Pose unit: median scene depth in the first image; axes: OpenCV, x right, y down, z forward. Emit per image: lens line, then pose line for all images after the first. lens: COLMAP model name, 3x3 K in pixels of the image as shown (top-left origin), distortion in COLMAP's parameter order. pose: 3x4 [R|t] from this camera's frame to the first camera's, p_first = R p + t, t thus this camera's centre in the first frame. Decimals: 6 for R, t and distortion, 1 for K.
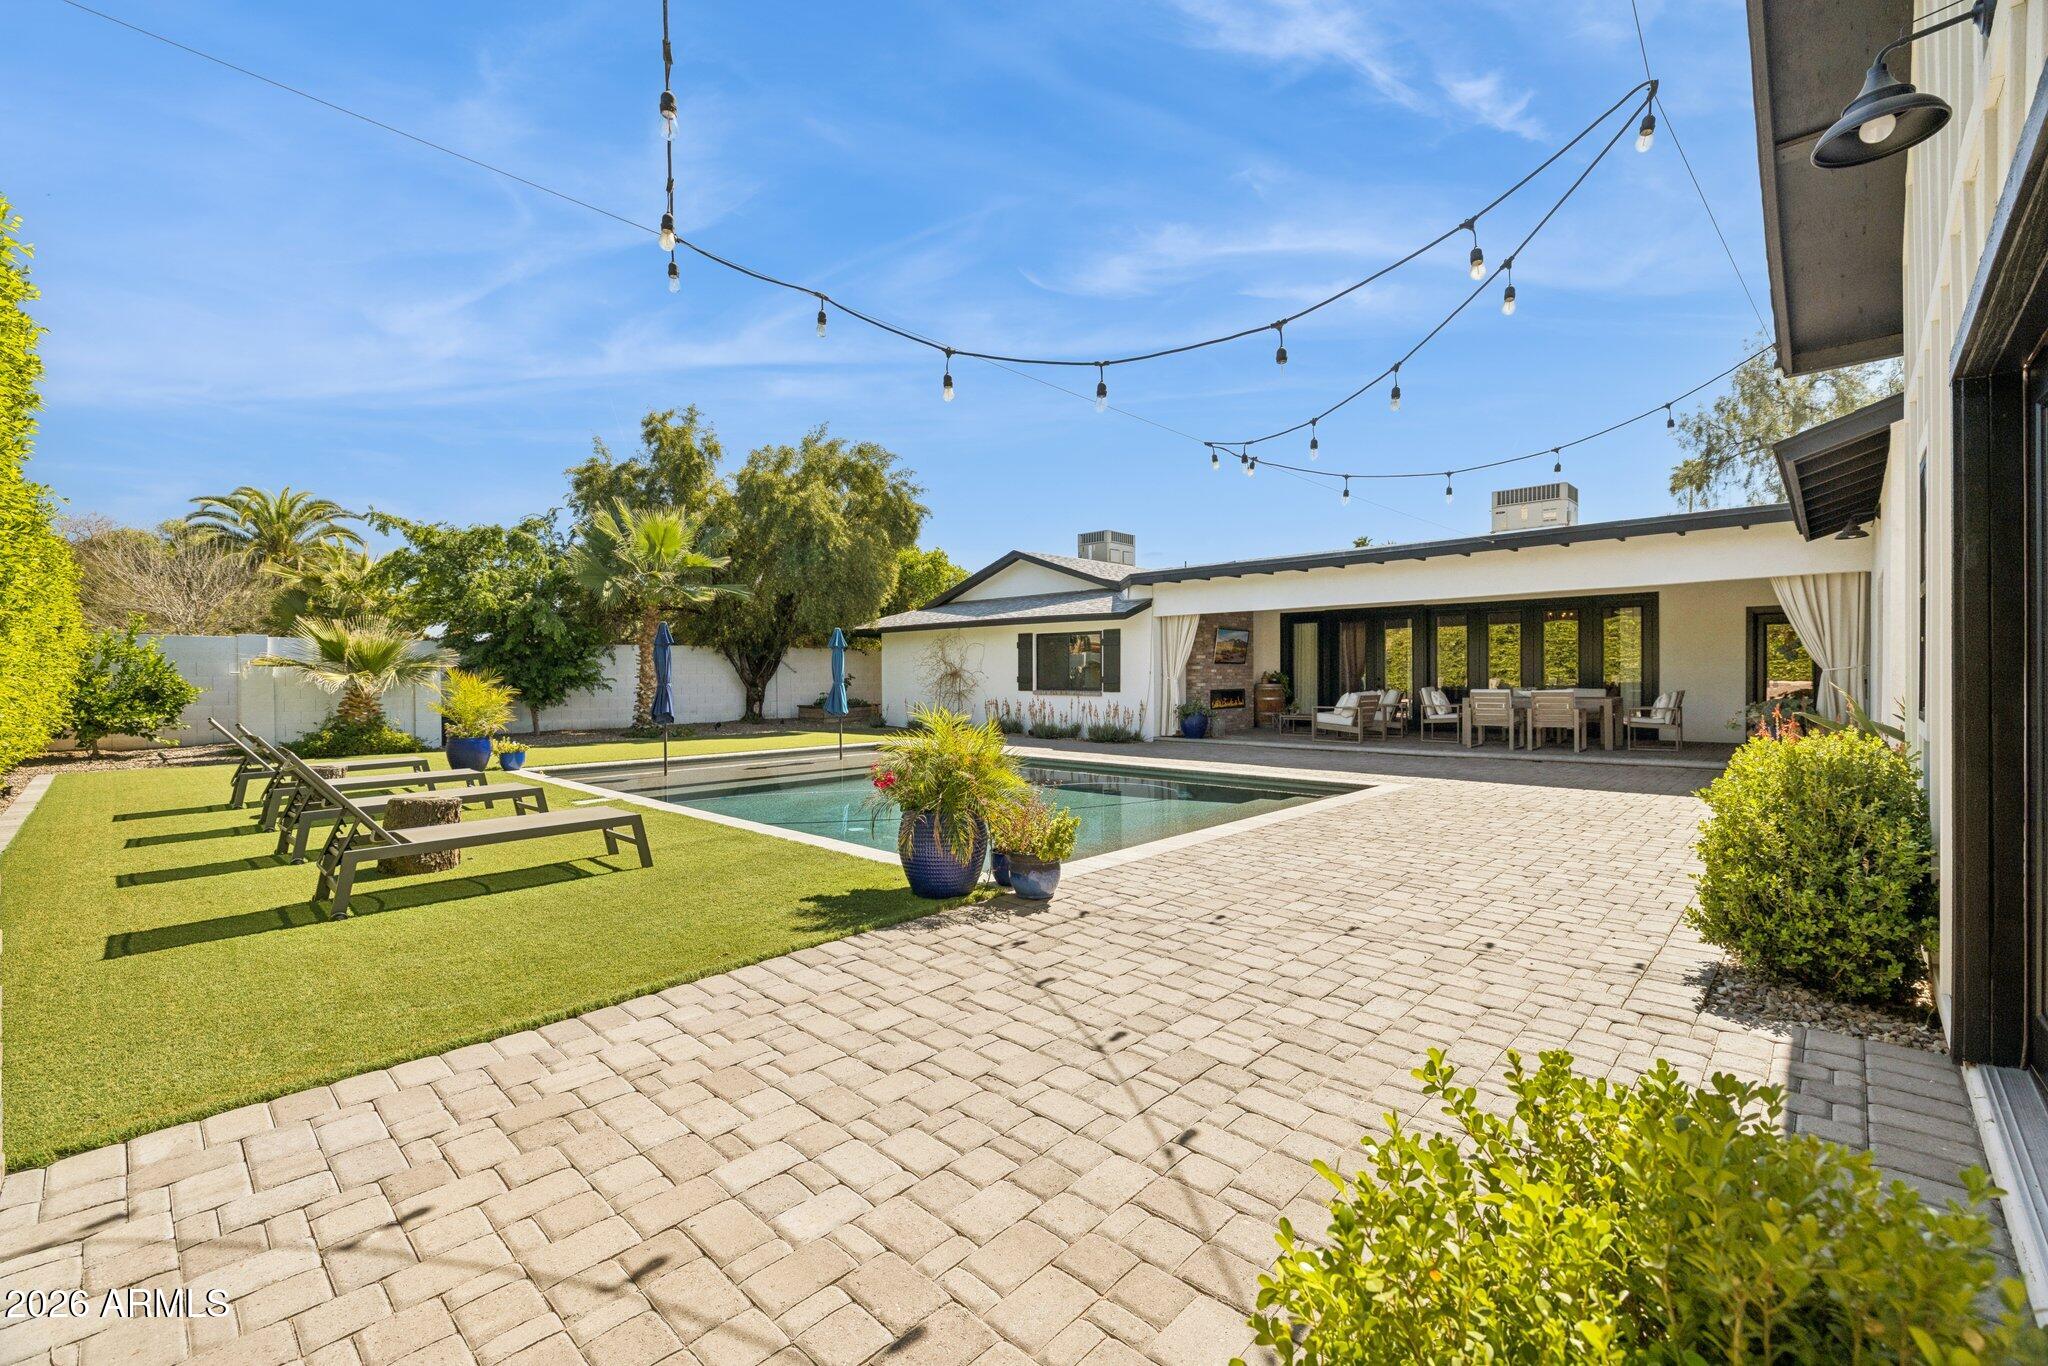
lens RADIAL K [[801.0, 0, 1024.0], [0, 801.0, 683.0], [0, 0, 1]] dist [0.000019, 0.000004]
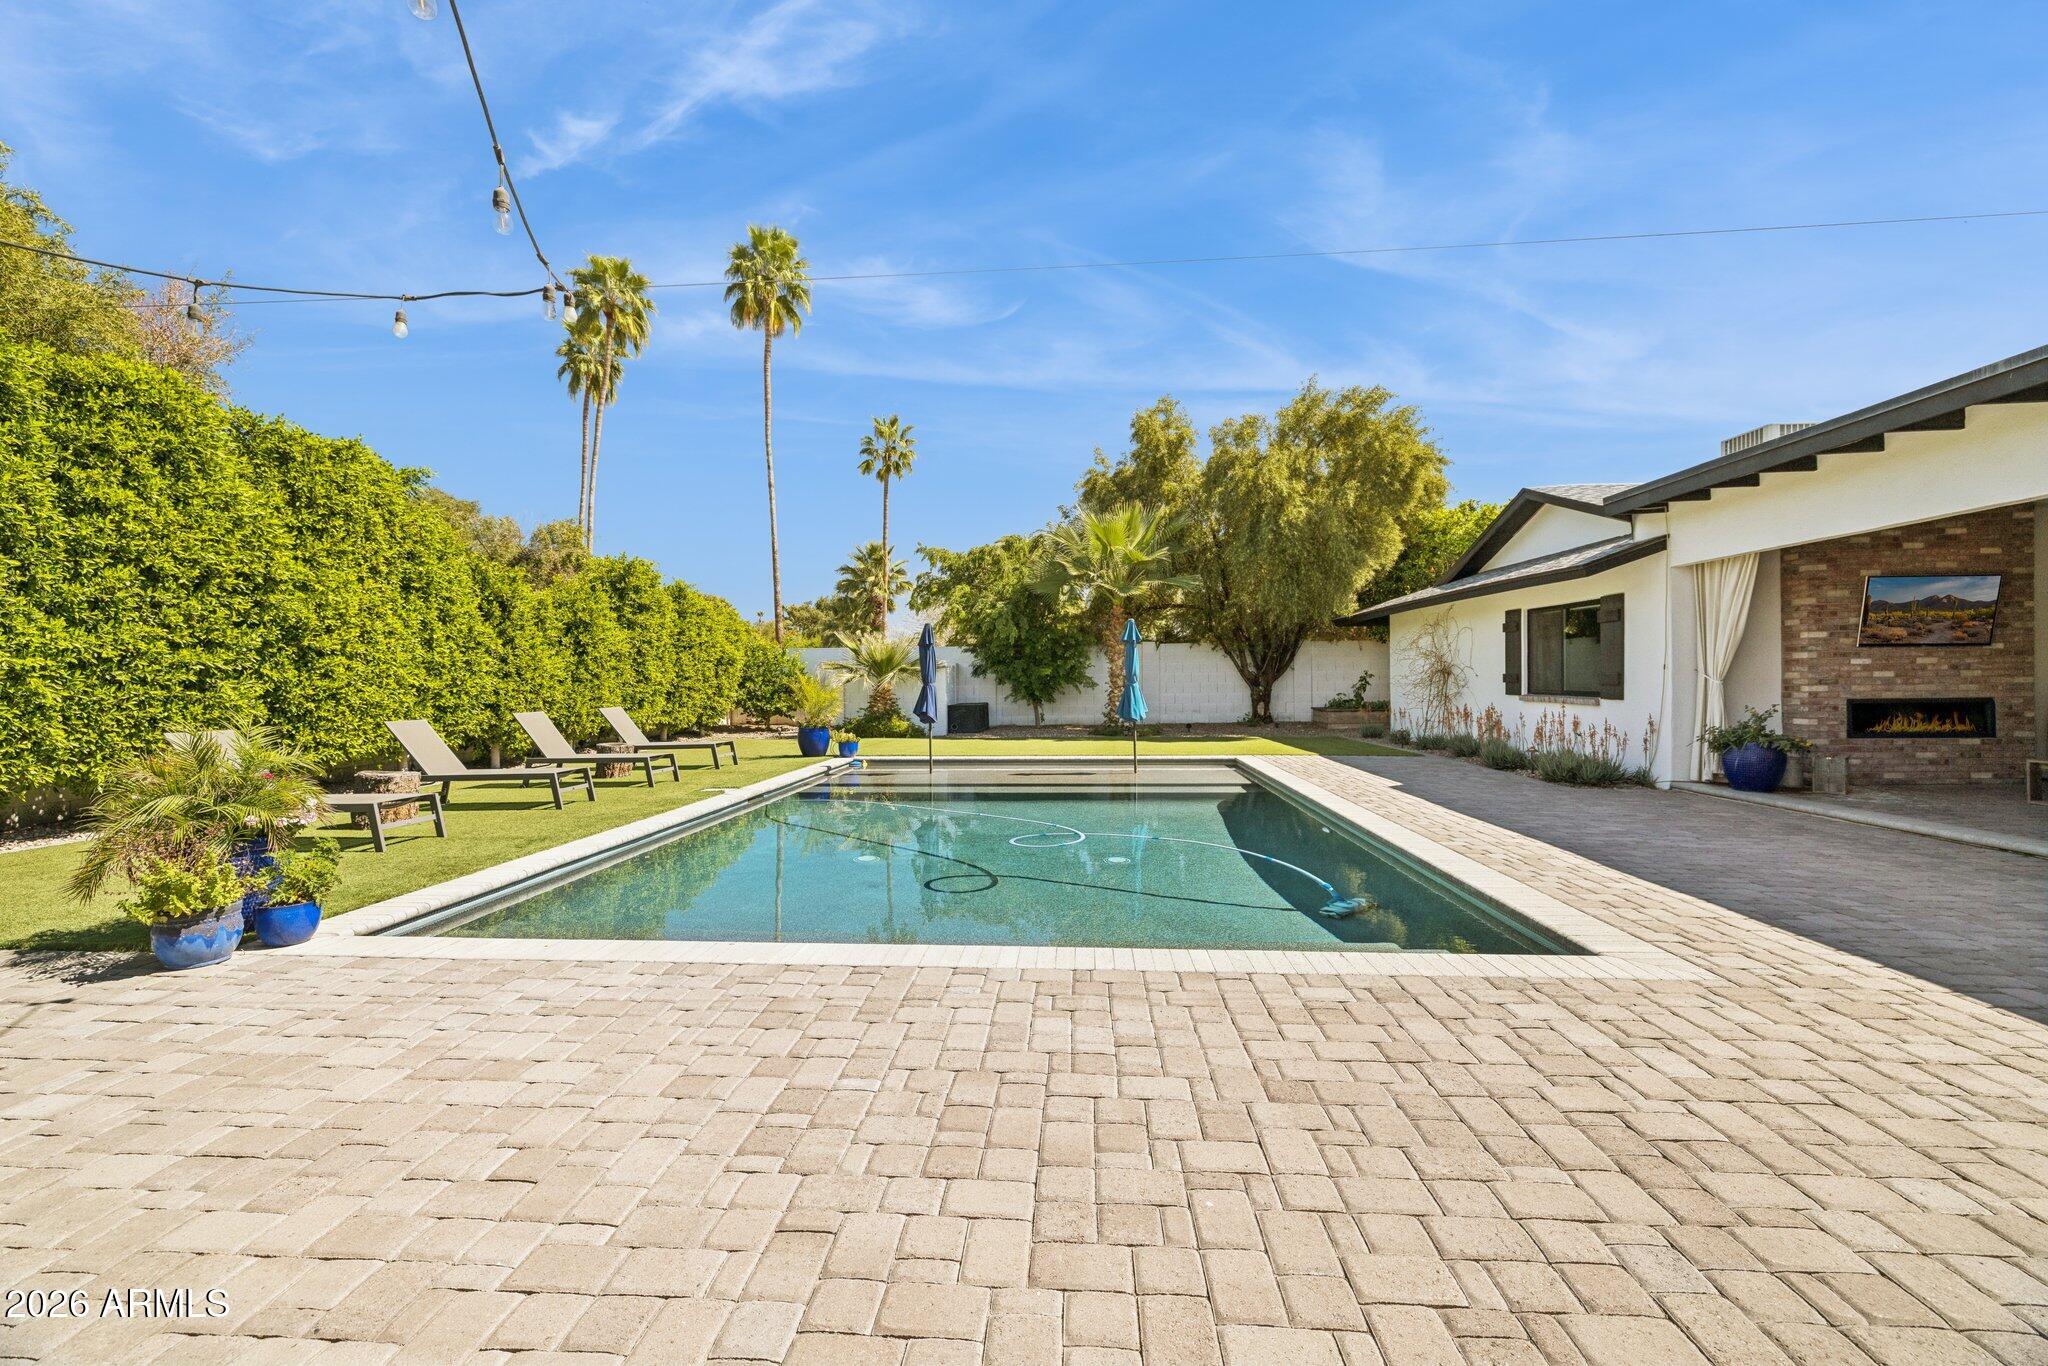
lens RADIAL K [[821.1, 0, 1024.0], [0, 821.1, 683.0], [0, 0, 1]] dist [0.000788, 0.000031]
pose [[0.663305, 0.003720, -0.748340, 0.244060], [-0.001653, 0.999992, 0.003507, -0.001950], [0.748347, -0.001089, 0.663306, 0.237278]]
